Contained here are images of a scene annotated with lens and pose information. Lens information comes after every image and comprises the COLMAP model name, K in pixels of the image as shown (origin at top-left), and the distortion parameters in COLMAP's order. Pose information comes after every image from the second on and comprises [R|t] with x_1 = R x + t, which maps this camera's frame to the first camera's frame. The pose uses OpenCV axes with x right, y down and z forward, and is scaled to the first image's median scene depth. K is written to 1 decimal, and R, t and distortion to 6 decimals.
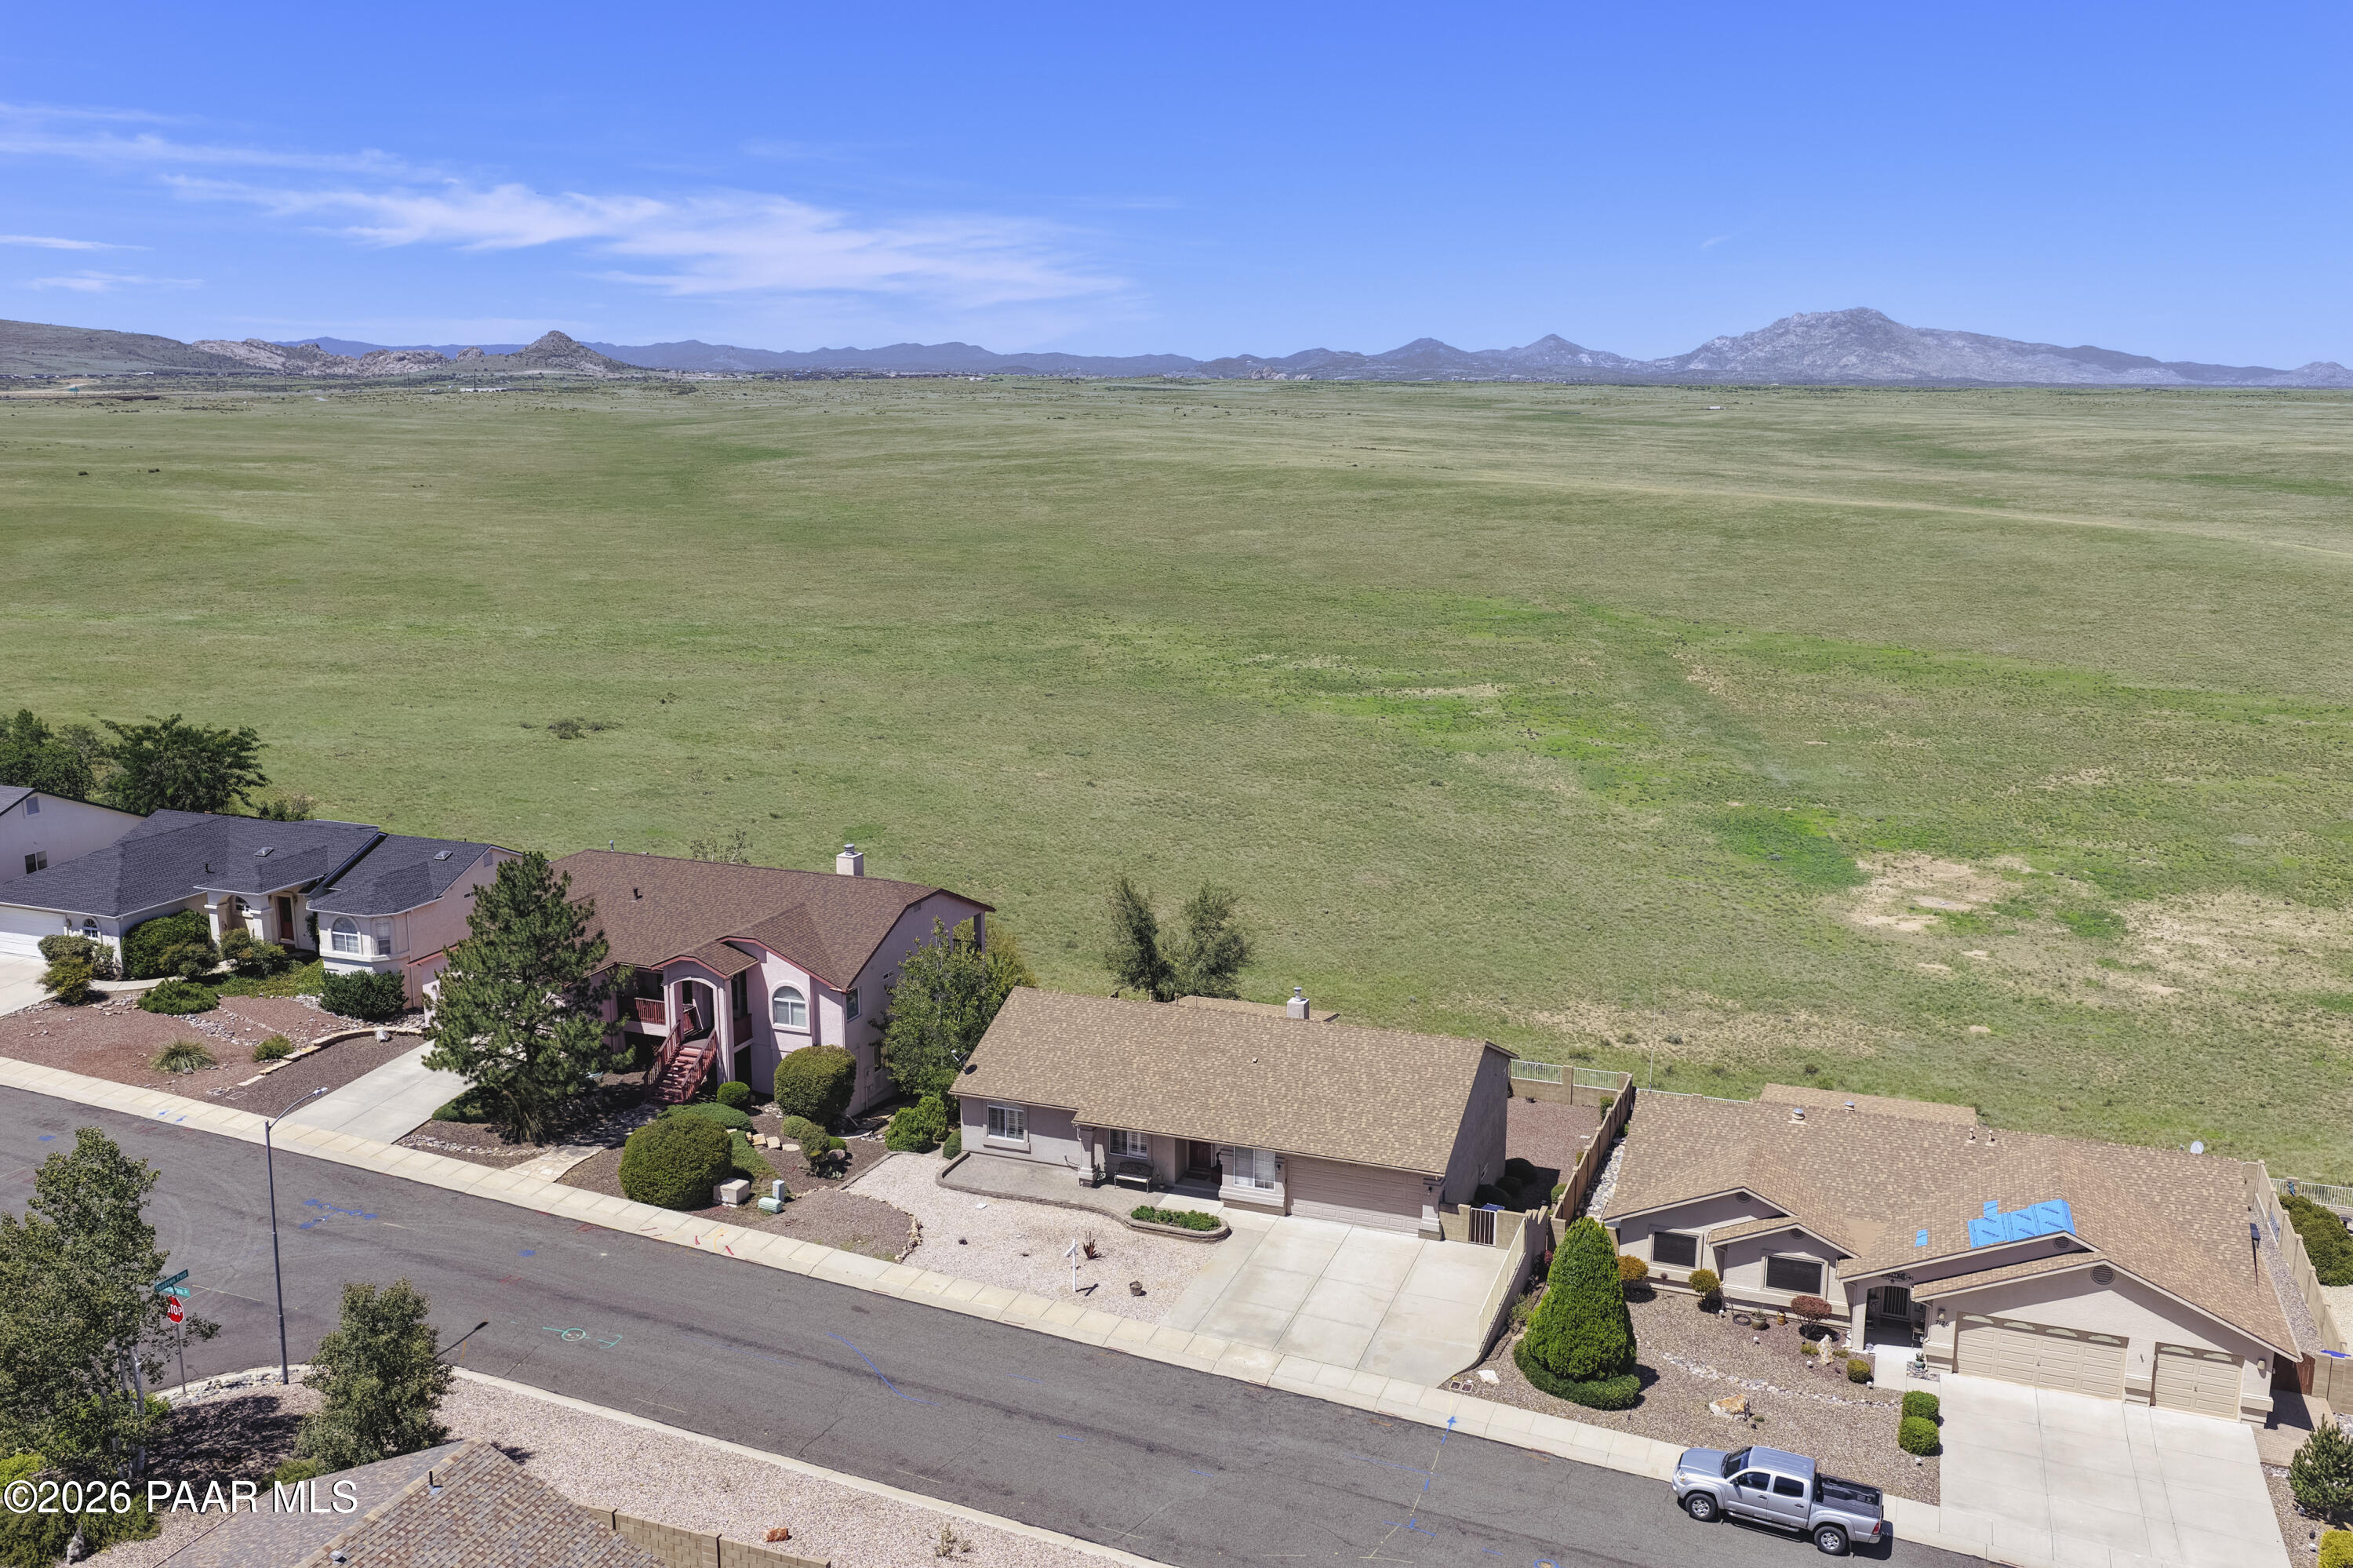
lens RADIAL K [[1950.1, 0, 1176.5], [0, 1950.1, 784.0], [0, 0, 1]] dist [-0.005841, 0.006482]
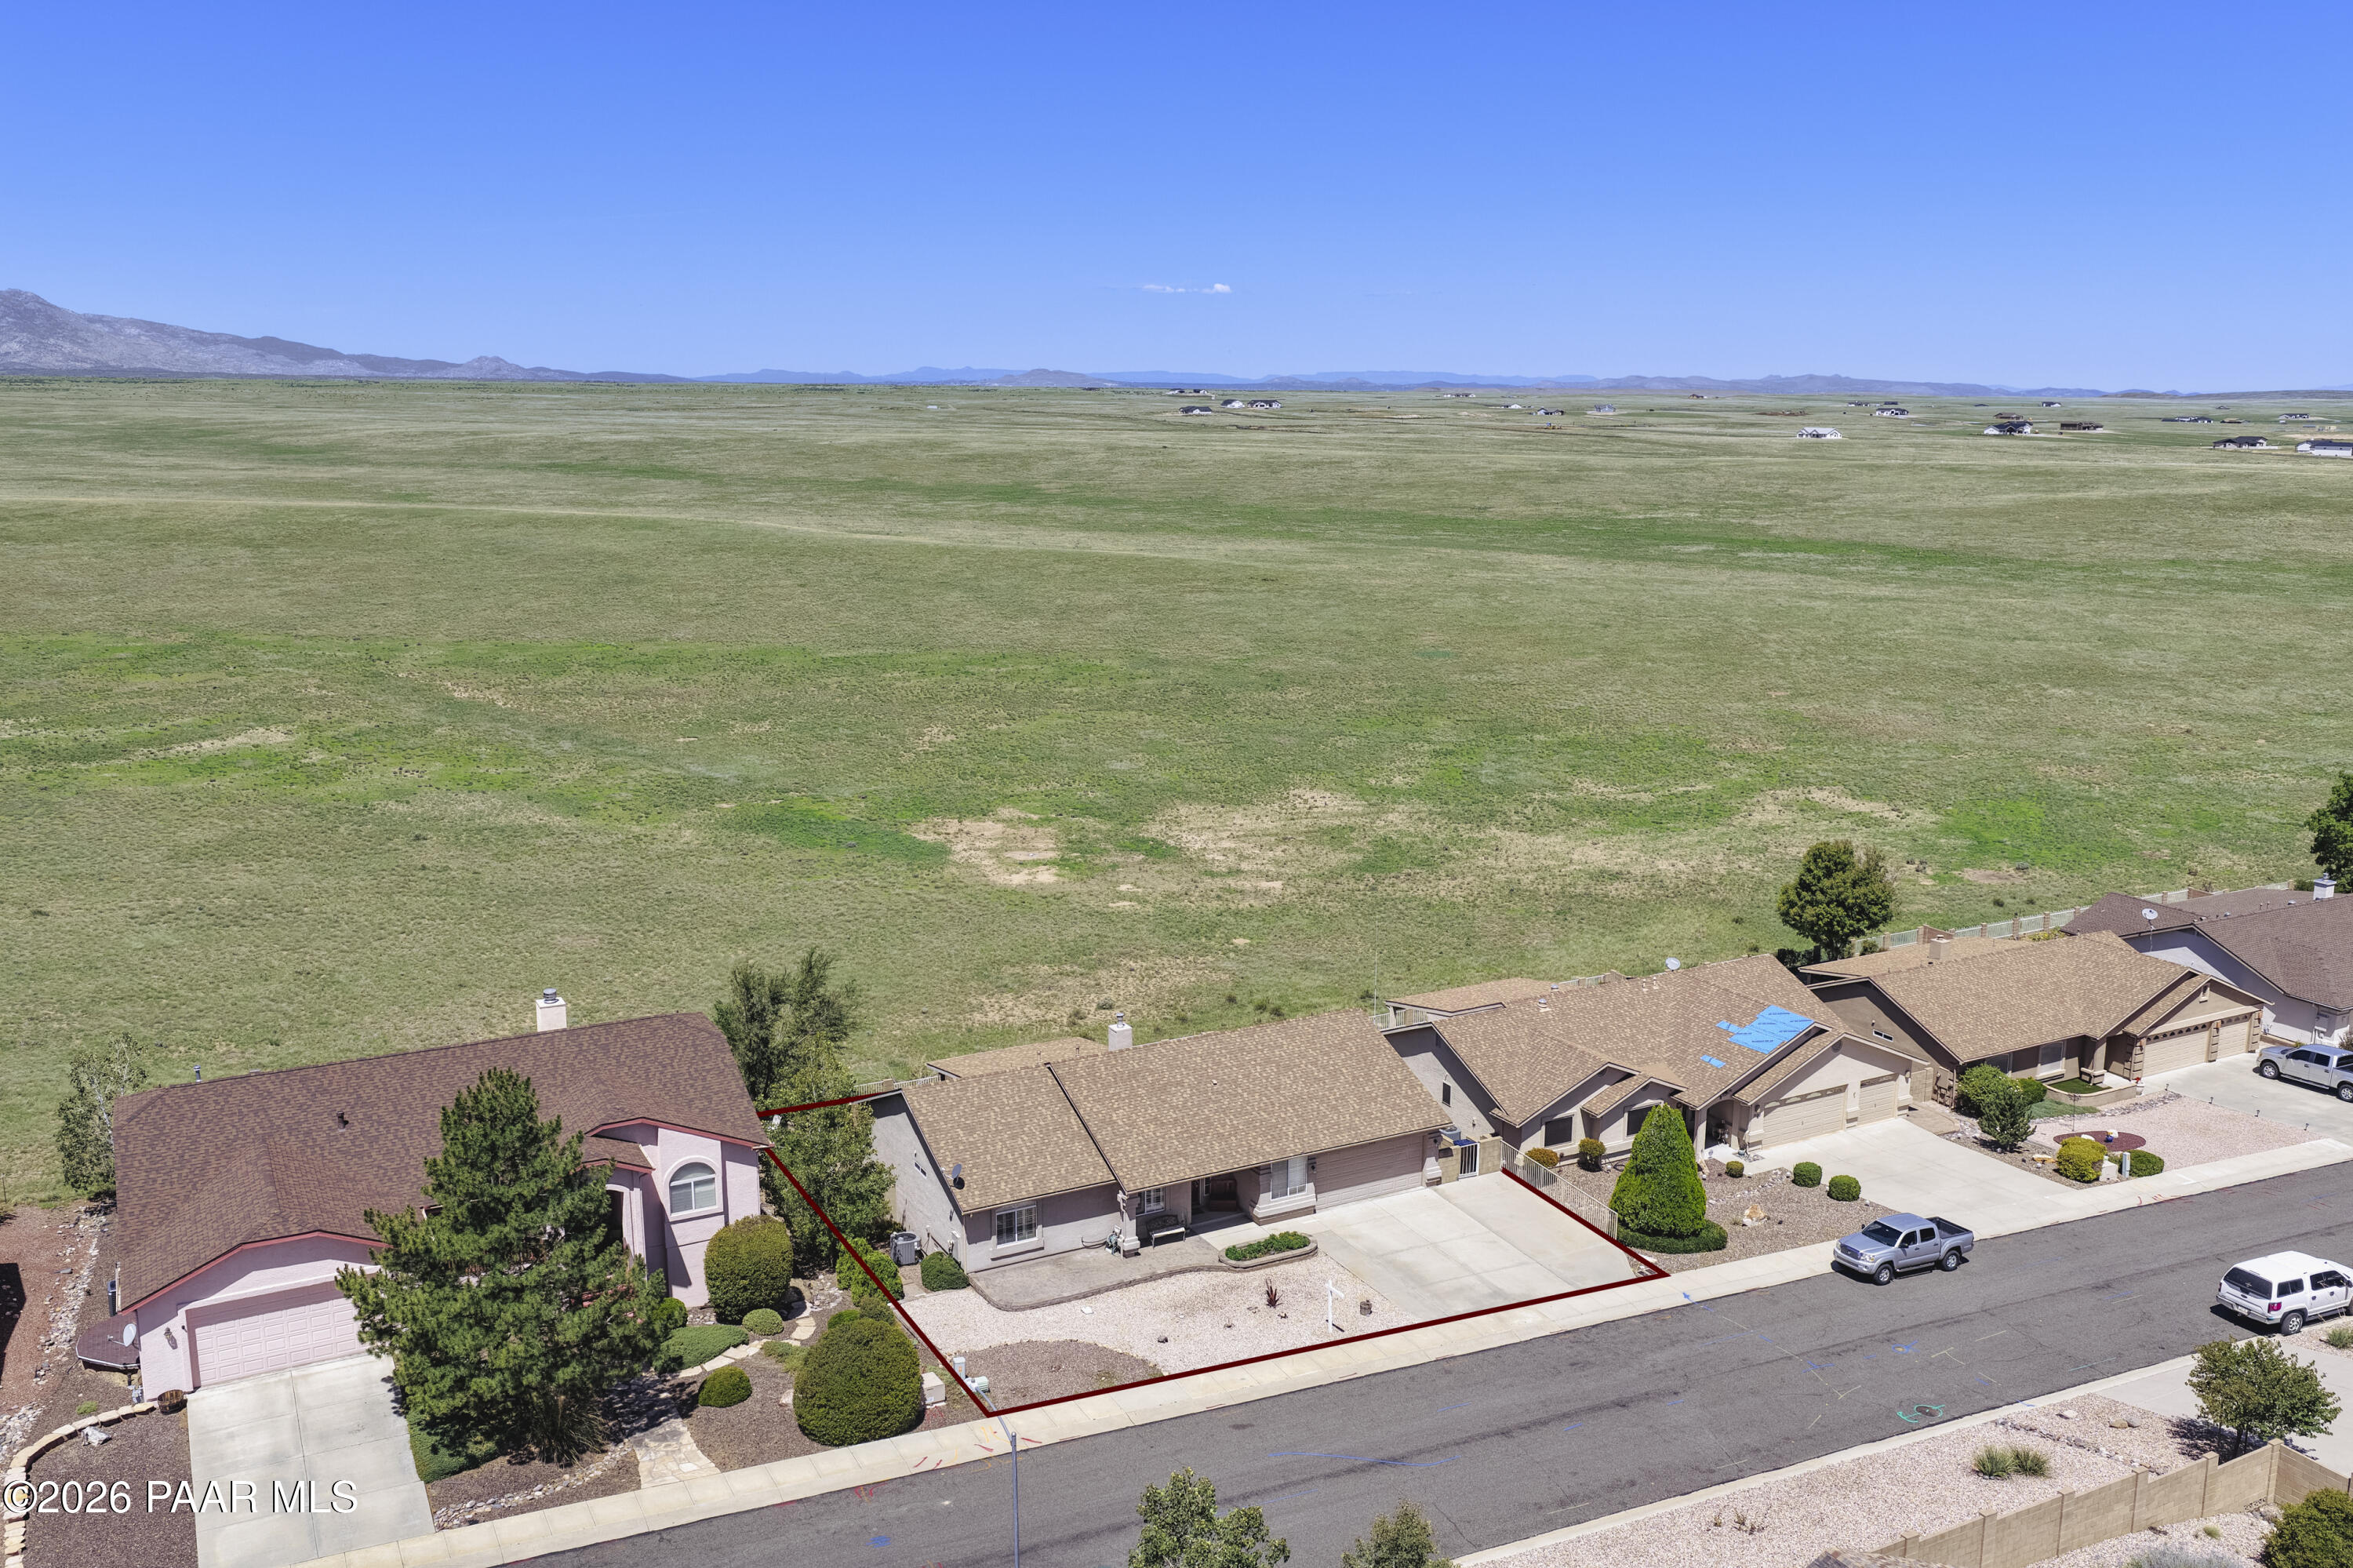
lens RADIAL K [[1950.1, 0, 1176.5], [0, 1950.1, 784.0], [0, 0, 1]] dist [-0.005841, 0.006482]
pose [[0.650844, -0.148749, 0.744497, -0.709644], [0.145285, 0.986898, 0.070171, -0.085959], [-0.745181, 0.062494, 0.663928, 0.335584]]
